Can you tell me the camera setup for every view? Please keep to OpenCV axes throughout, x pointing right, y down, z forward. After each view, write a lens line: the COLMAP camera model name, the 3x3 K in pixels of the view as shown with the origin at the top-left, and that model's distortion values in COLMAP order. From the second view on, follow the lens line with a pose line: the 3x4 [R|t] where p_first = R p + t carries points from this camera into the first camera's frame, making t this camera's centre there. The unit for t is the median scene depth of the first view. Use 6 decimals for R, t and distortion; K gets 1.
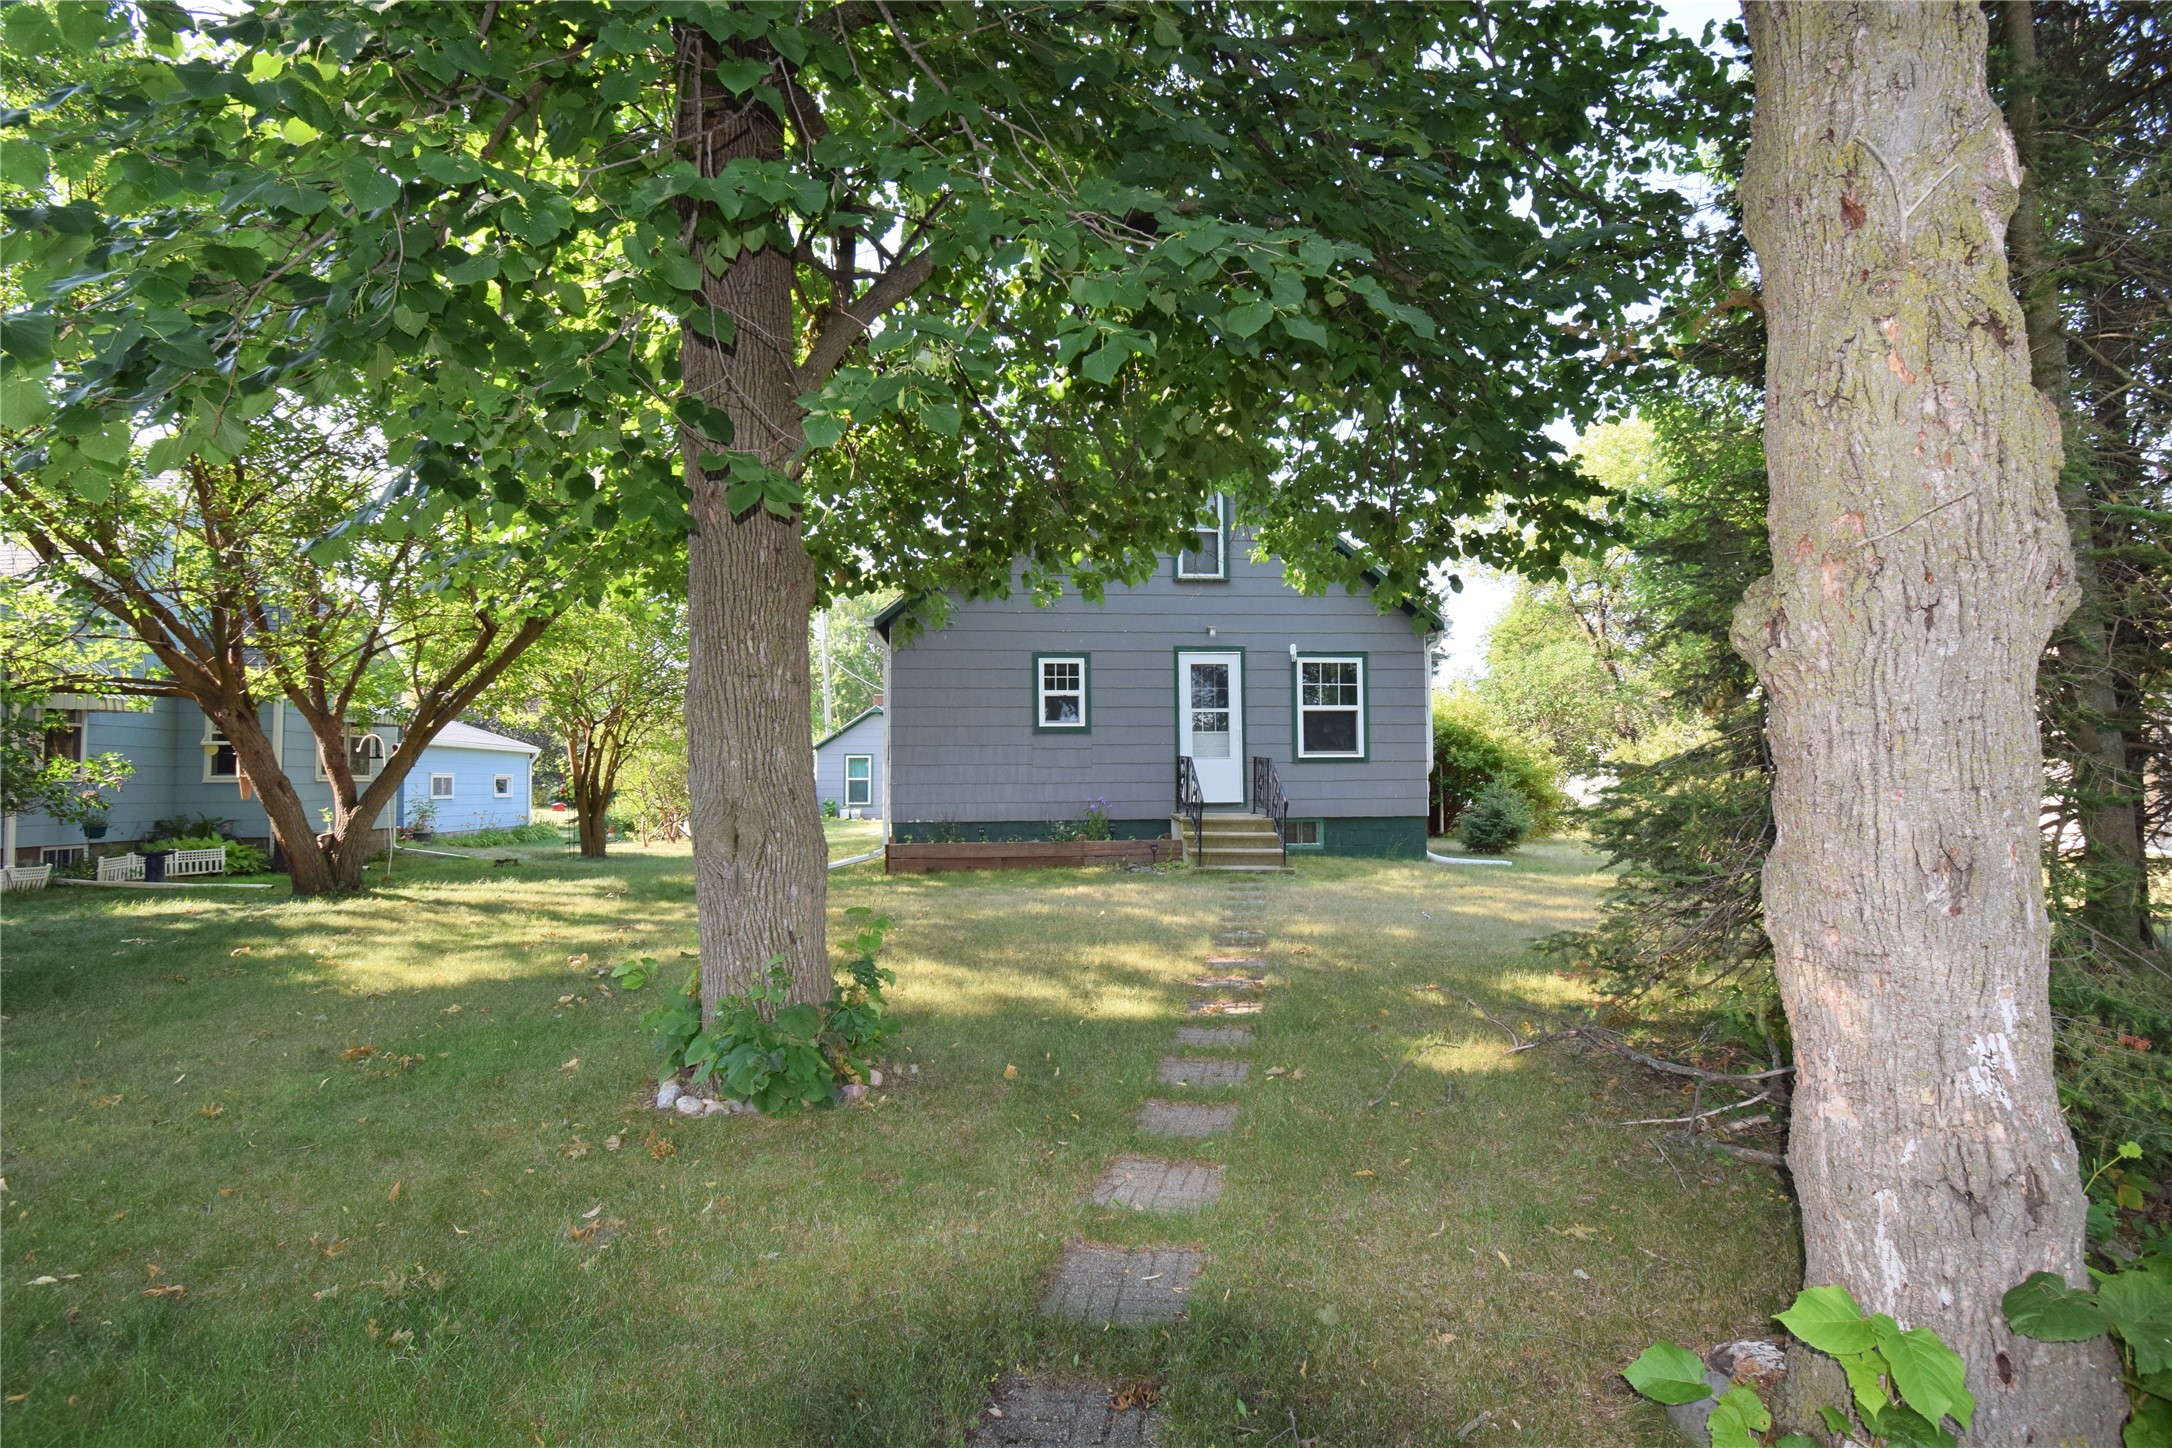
lens RADIAL K [[1318.4, 0, 1095.8], [0, 1318.4, 725.6], [0, 0, 1]] dist [0.037848, -0.000381]
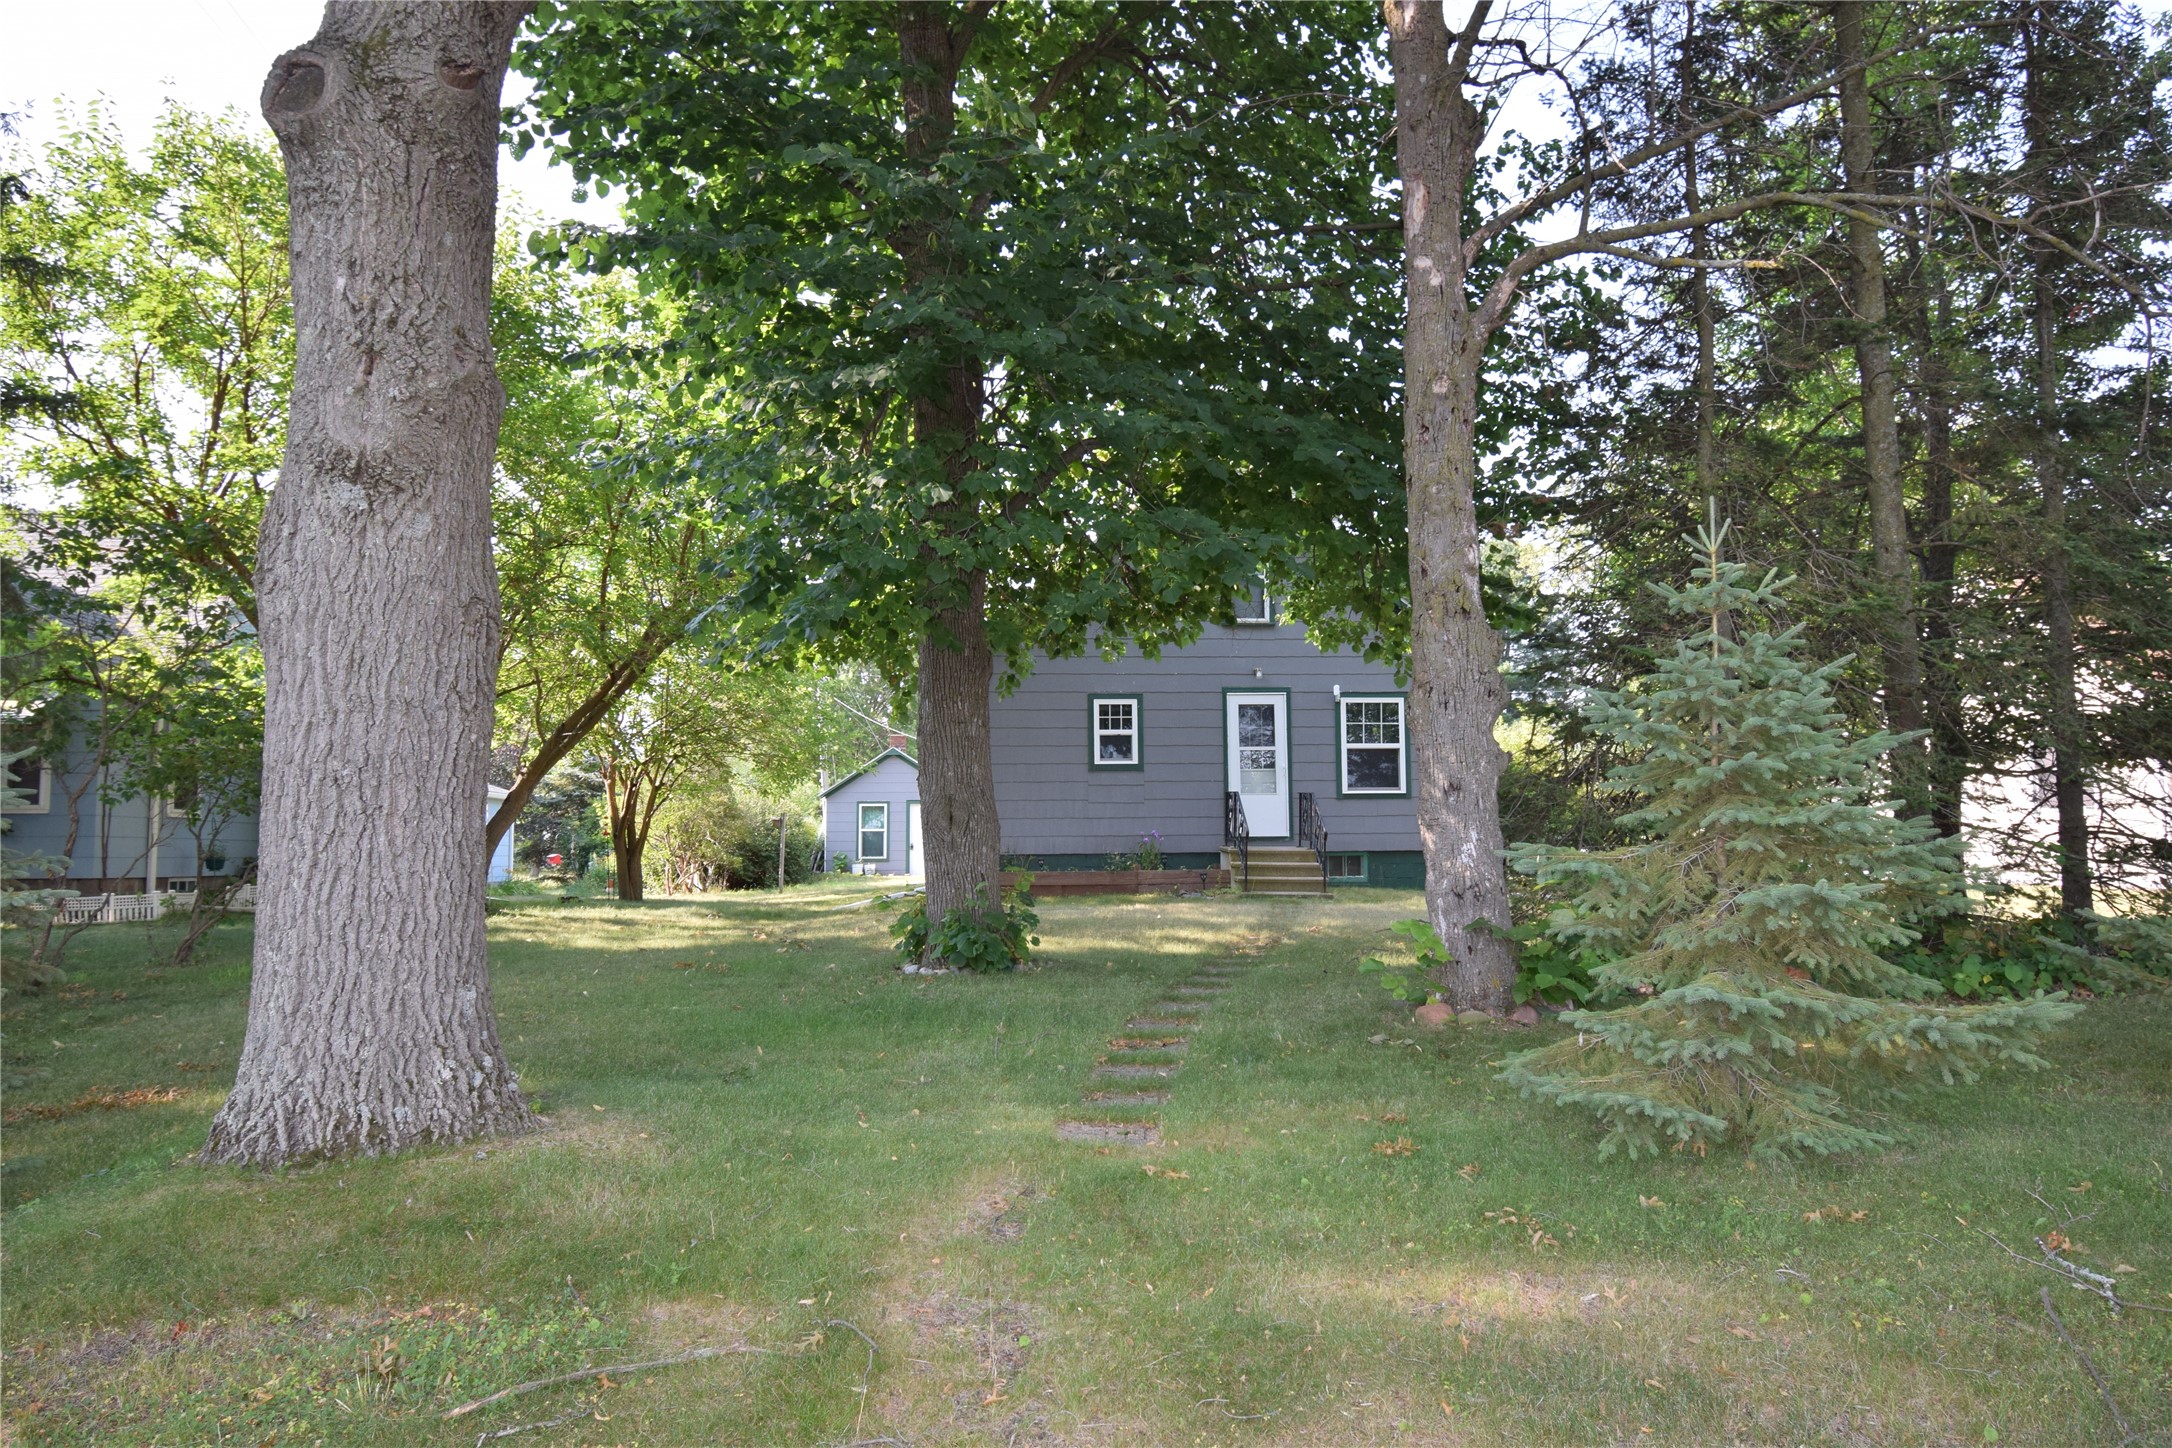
lens RADIAL K [[1490.4, 0, 1074.6], [0, 1490.4, 716.7], [0, 0, 1]] dist [0.002151, -0.008759]
pose [[0.999021, -0.003135, -0.044133, -0.006192], [0.001578, 0.999376, -0.035273, 0.004987], [0.044216, 0.035169, 0.998403, -0.197785]]
